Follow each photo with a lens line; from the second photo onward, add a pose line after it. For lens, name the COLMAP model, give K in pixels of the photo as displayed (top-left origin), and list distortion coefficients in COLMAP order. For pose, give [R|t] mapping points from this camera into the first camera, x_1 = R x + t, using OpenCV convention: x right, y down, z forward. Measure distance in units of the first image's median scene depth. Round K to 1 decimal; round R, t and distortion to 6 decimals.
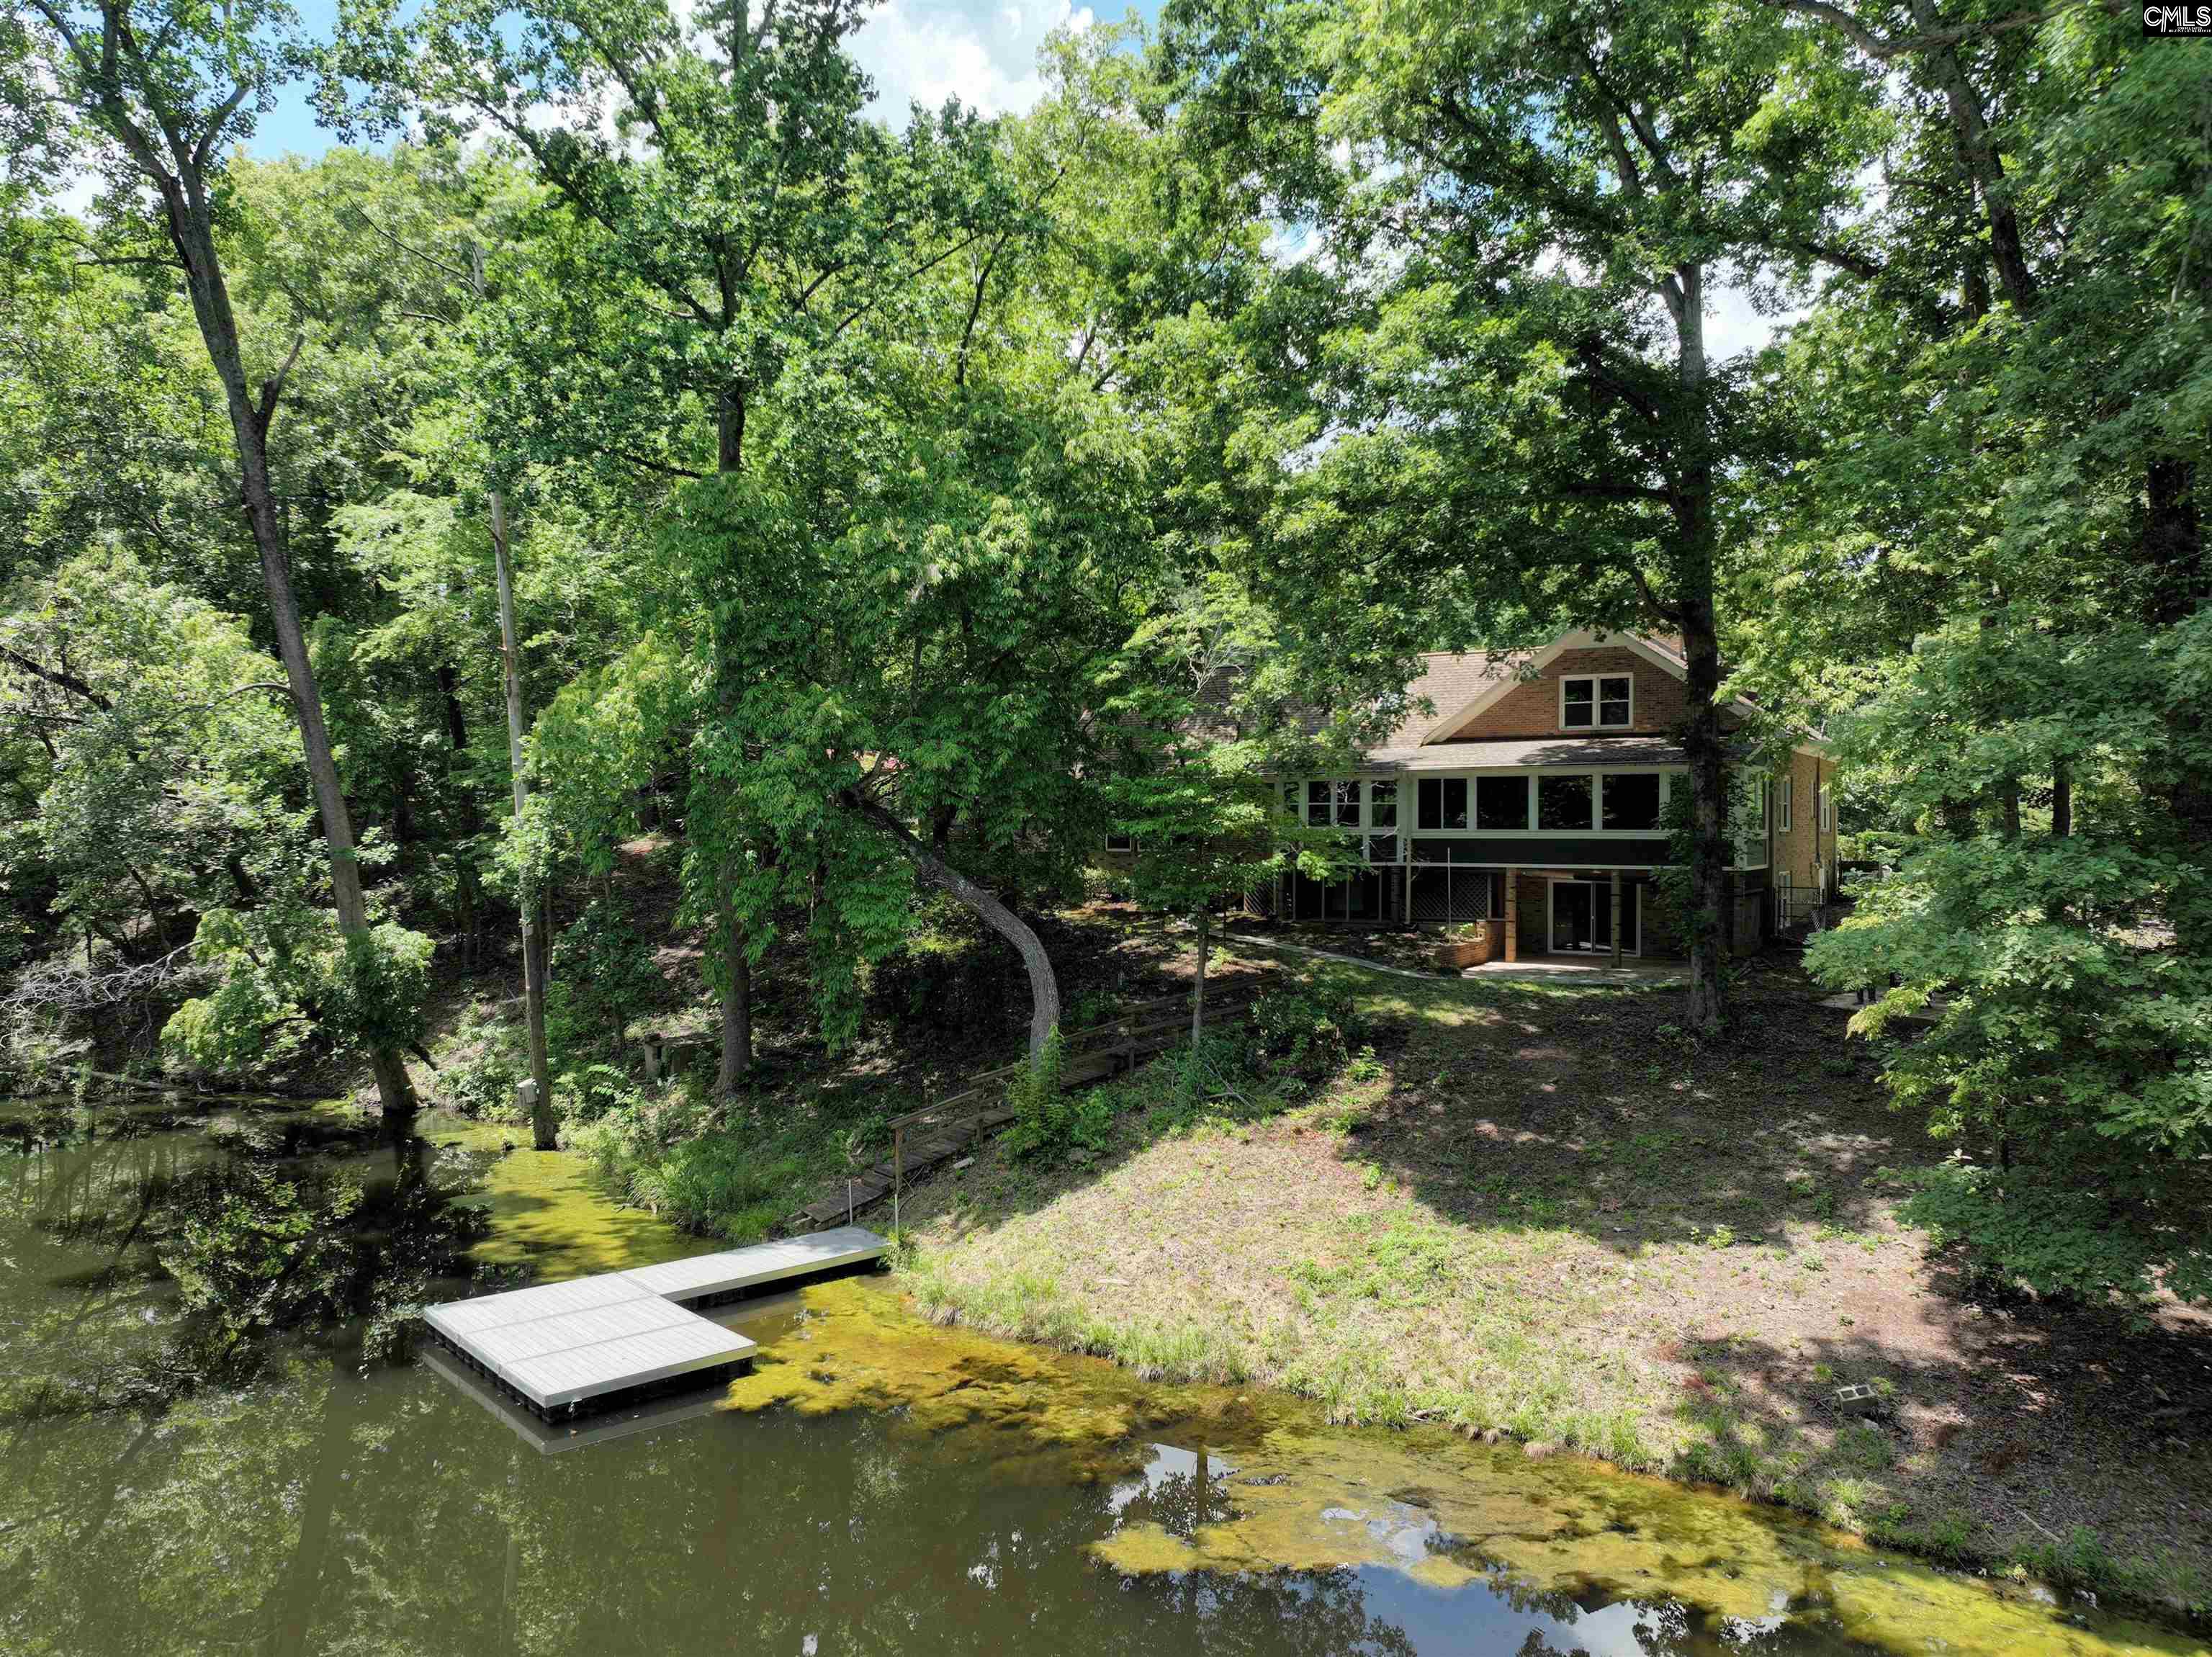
lens RADIAL K [[1557.2, 0, 1107.6], [0, 1557.2, 829.4], [0, 0, 1]] dist [0.001344, -0.002057]
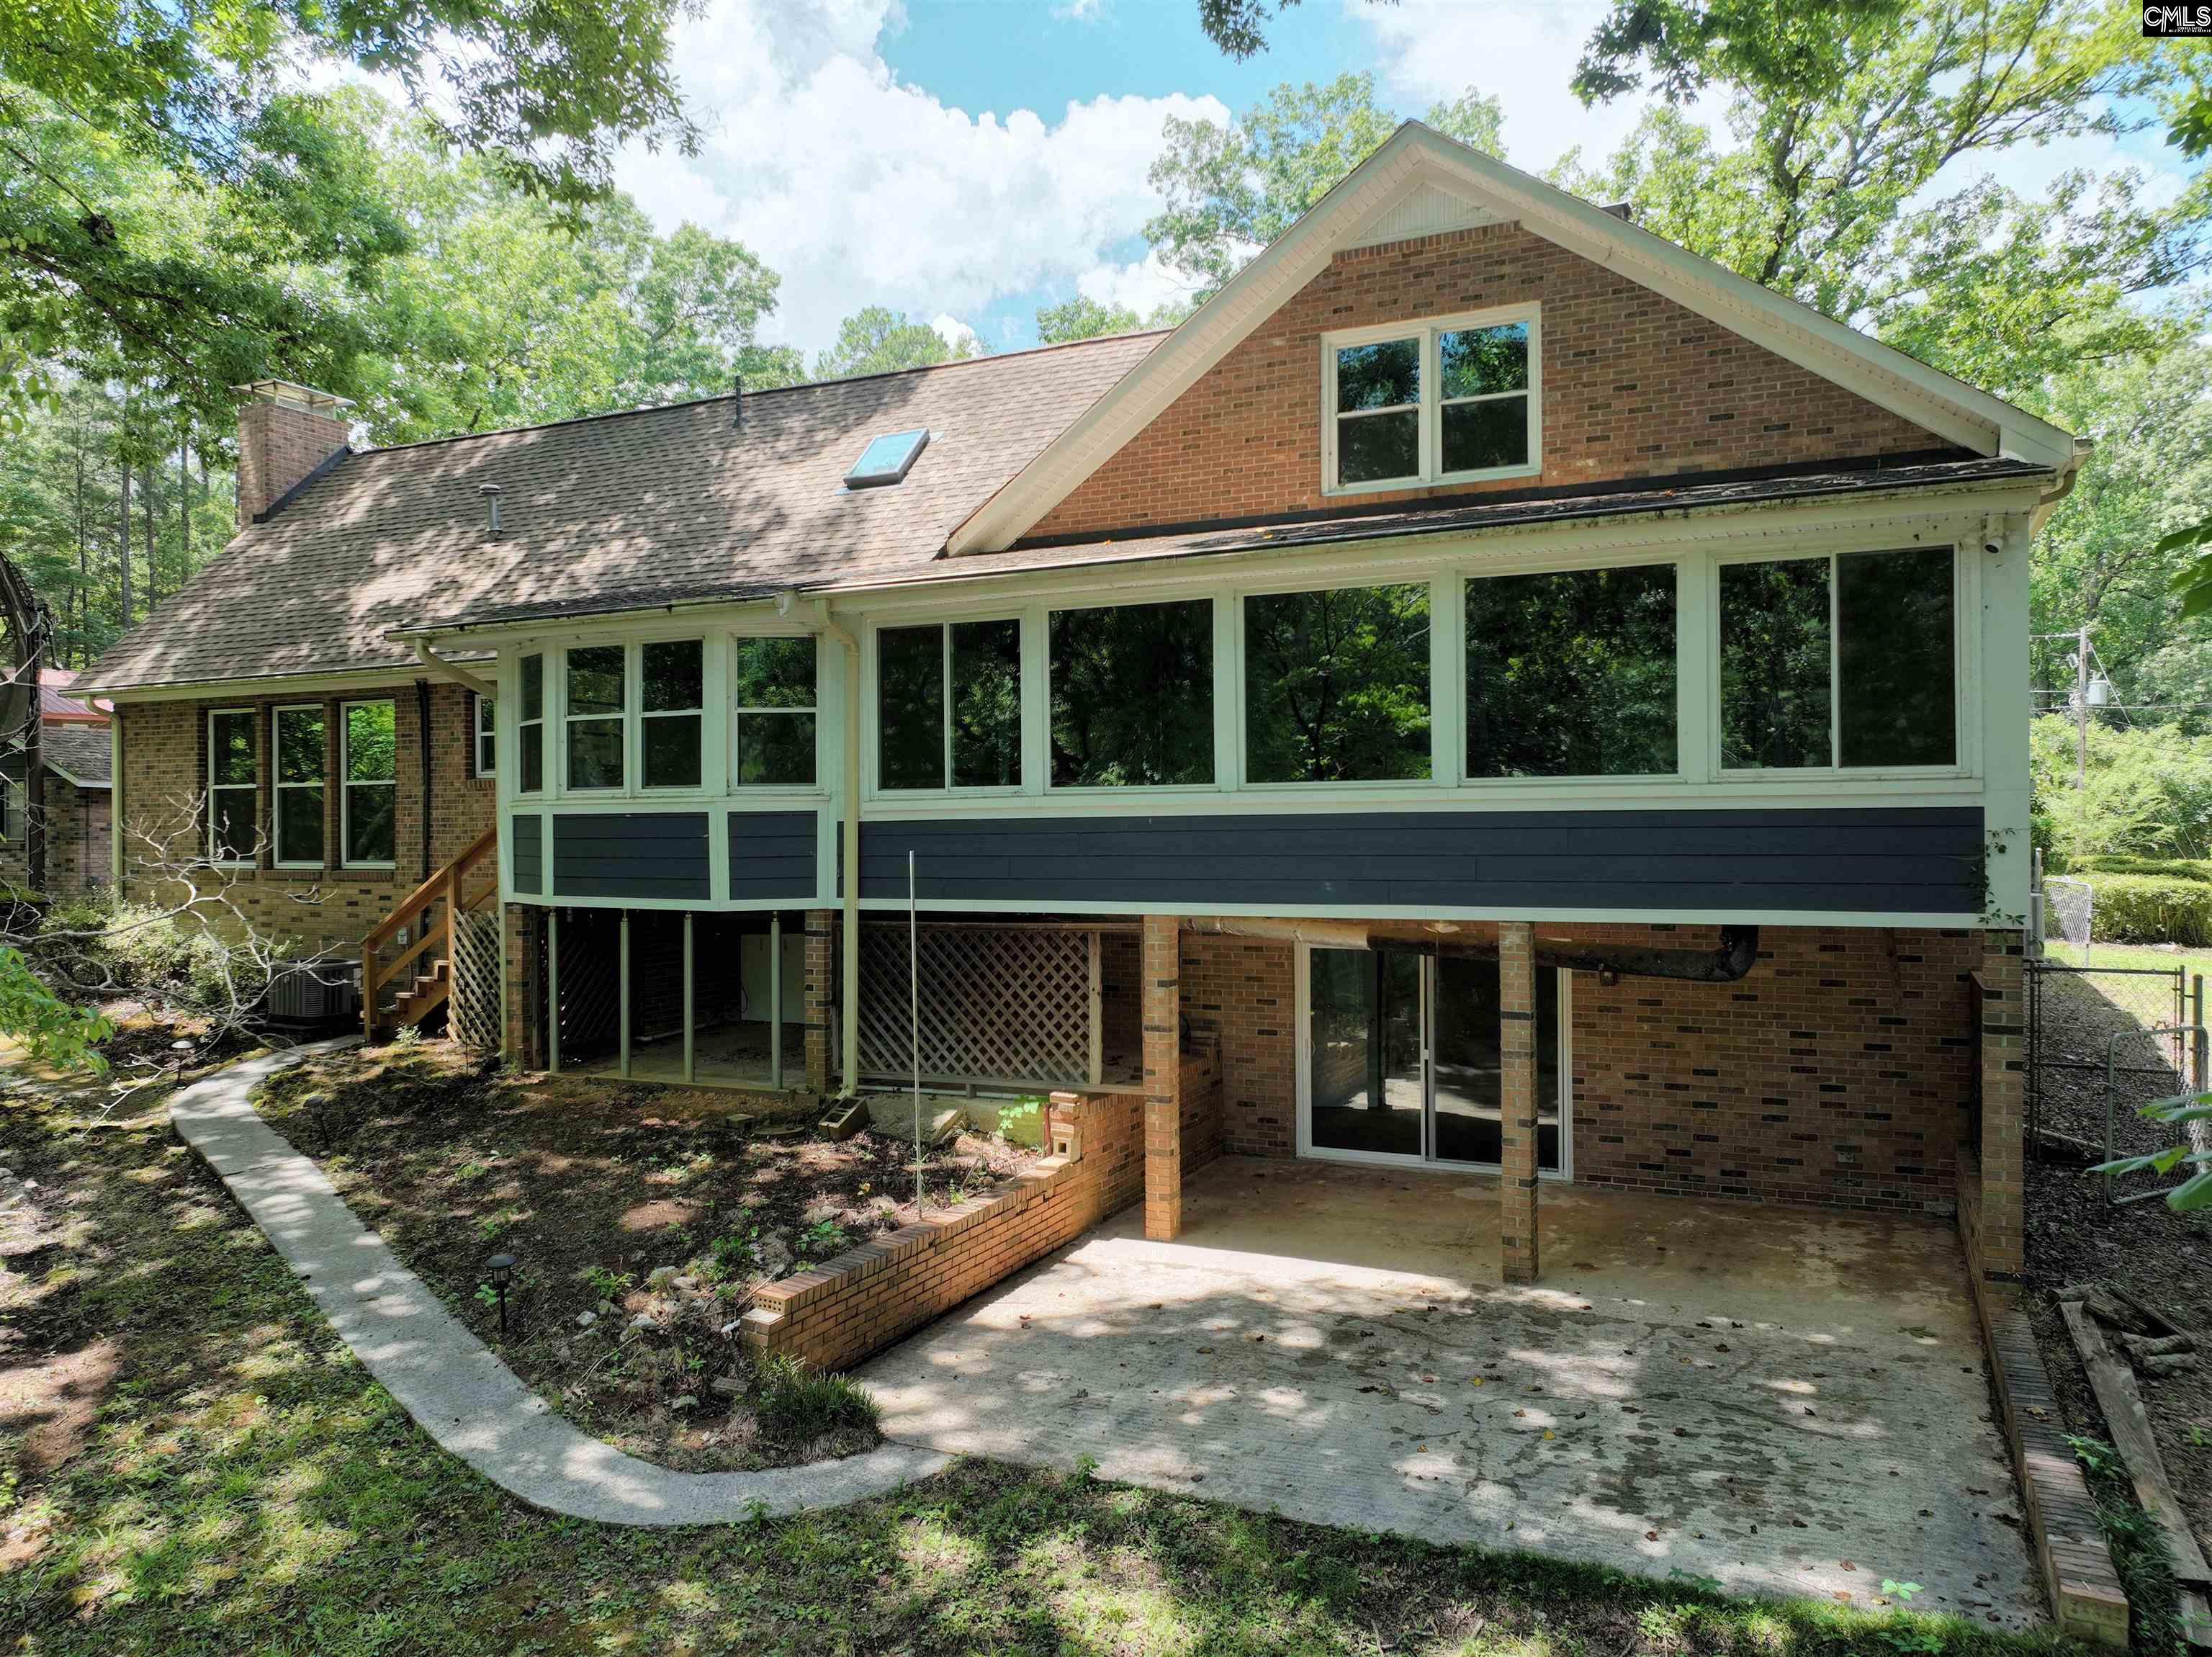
lens RADIAL K [[1557.2, 0, 1102.8], [0, 1557.2, 830.5], [0, 0, 1]] dist [0.001344, -0.002057]
pose [[0.992638, -0.009259, 0.120764, 0.206247], [0.009843, 0.999943, -0.004237, 0.009540], [-0.120718, 0.005394, 0.992672, 0.687375]]
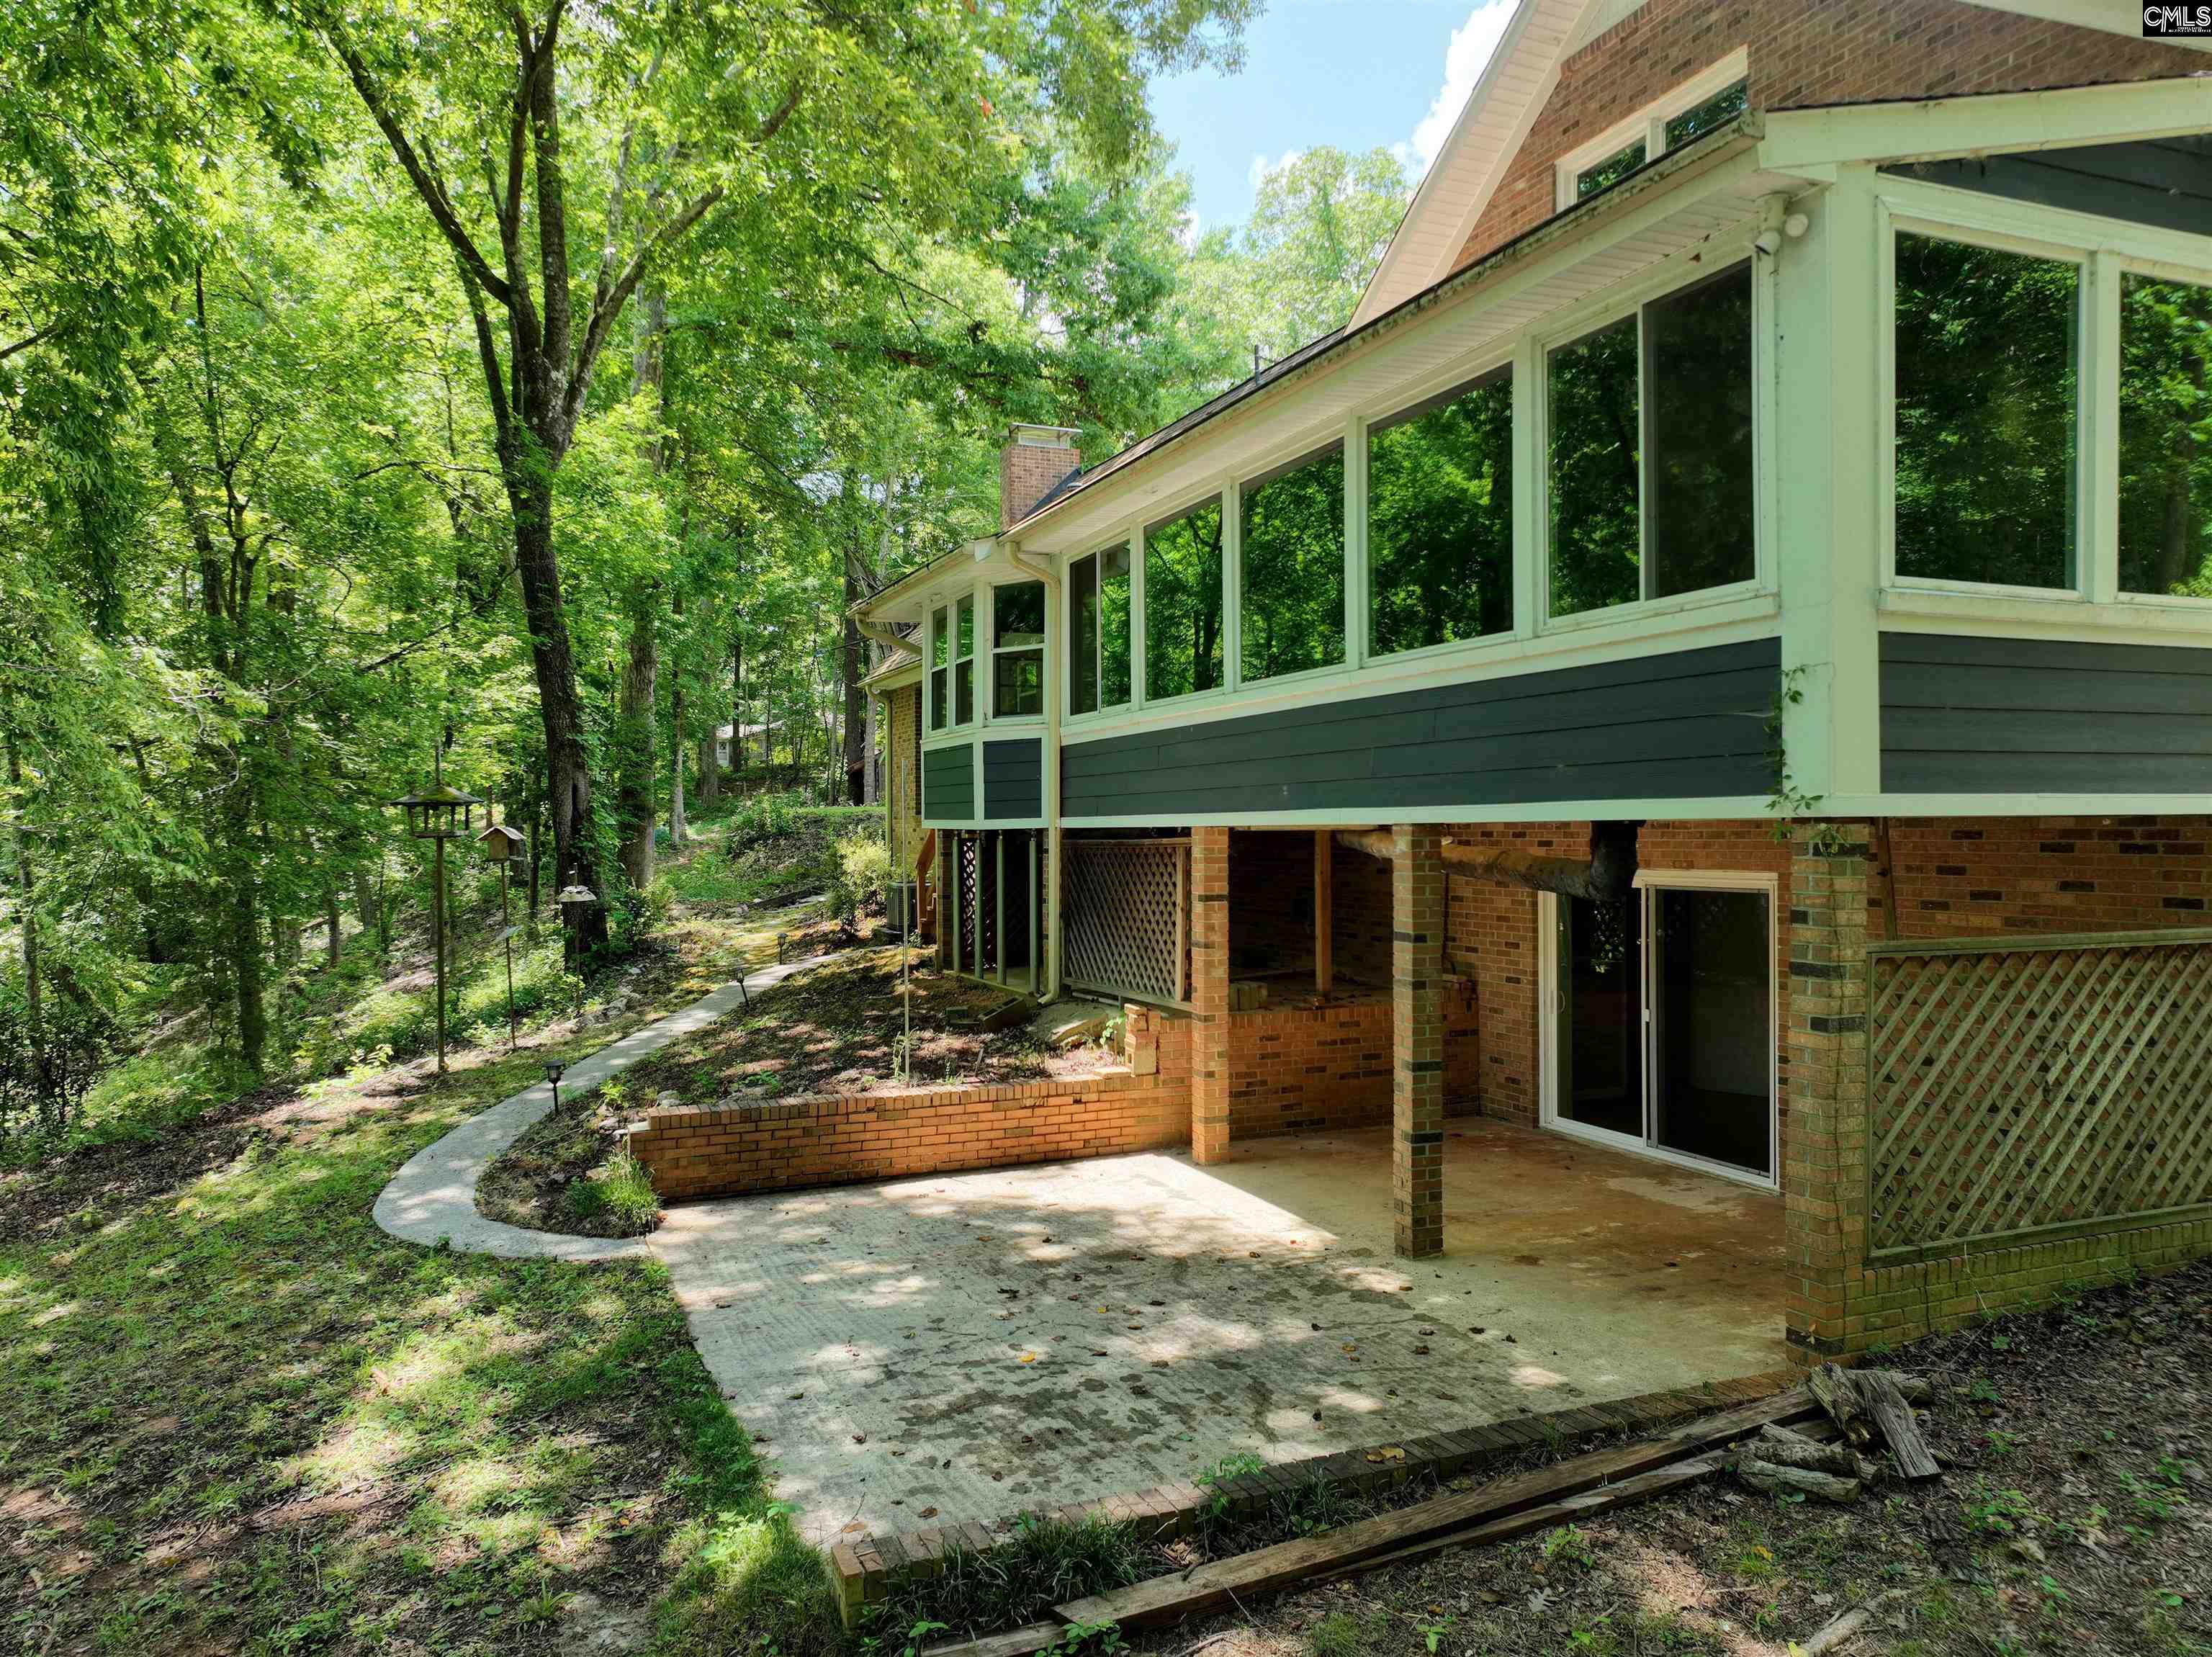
lens RADIAL K [[1557.2, 0, 1104.8], [0, 1557.2, 828.5], [0, 0, 1]] dist [0.001344, -0.002057]
pose [[0.820871, -0.006717, -0.571074, 0.393305], [0.002891, 0.999967, -0.007605, 0.026136], [0.571106, 0.004592, 0.820863, 0.733820]]
